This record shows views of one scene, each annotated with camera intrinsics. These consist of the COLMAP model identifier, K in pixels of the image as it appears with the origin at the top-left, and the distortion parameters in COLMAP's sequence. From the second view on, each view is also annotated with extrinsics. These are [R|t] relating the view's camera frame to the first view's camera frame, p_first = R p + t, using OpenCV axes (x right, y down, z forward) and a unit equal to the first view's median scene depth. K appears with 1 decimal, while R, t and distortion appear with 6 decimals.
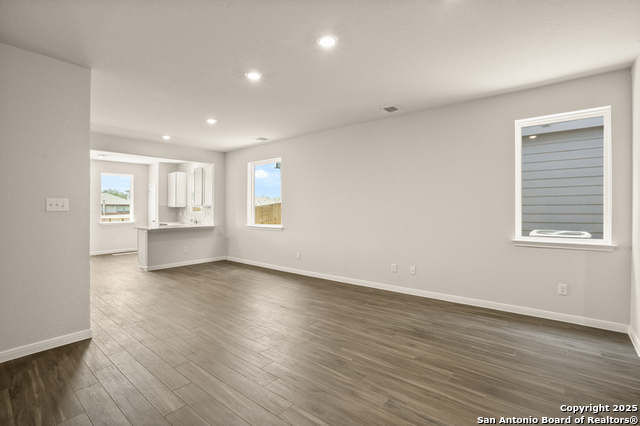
lens RADIAL K [[306.5, 0, 316.4], [0, 306.5, 212.9], [0, 0, 1]] dist [-0.062313, 0.026973]
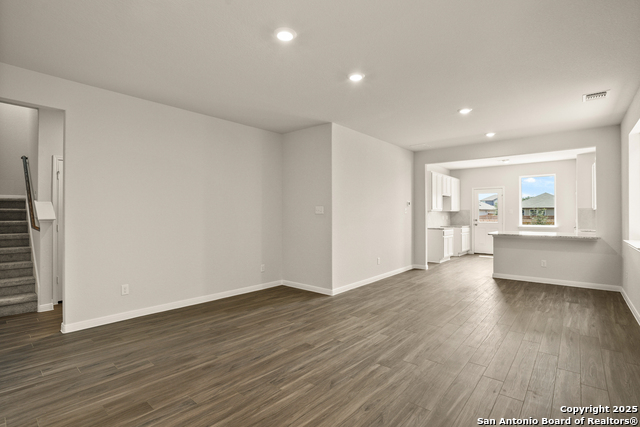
lens RADIAL K [[306.5, 0, 316.4], [0, 306.5, 213.4], [0, 0, 1]] dist [-0.062313, 0.026973]
pose [[-0.017717, 0.002445, -0.999840, 0.868131], [-0.013152, 0.999910, 0.002678, -0.013477], [0.999757, 0.013198, -0.017683, 0.996334]]
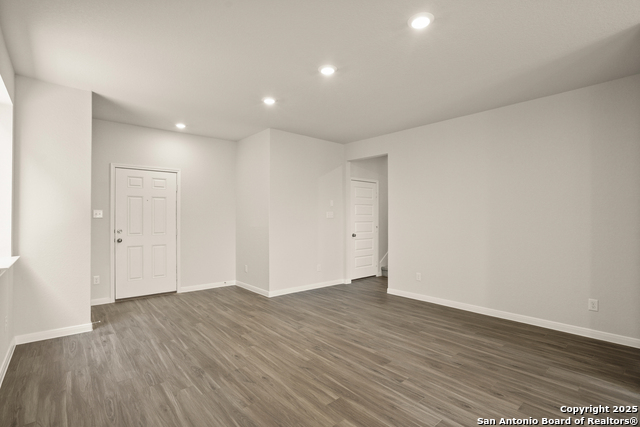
lens RADIAL K [[306.5, 0, 316.4], [0, 306.5, 213.4], [0, 0, 1]] dist [-0.062313, 0.026973]
pose [[-0.987658, 0.005465, 0.156530, -0.093934], [0.004790, 0.999978, -0.004691, -0.021998], [-0.156552, -0.003884, -0.987662, 1.915642]]
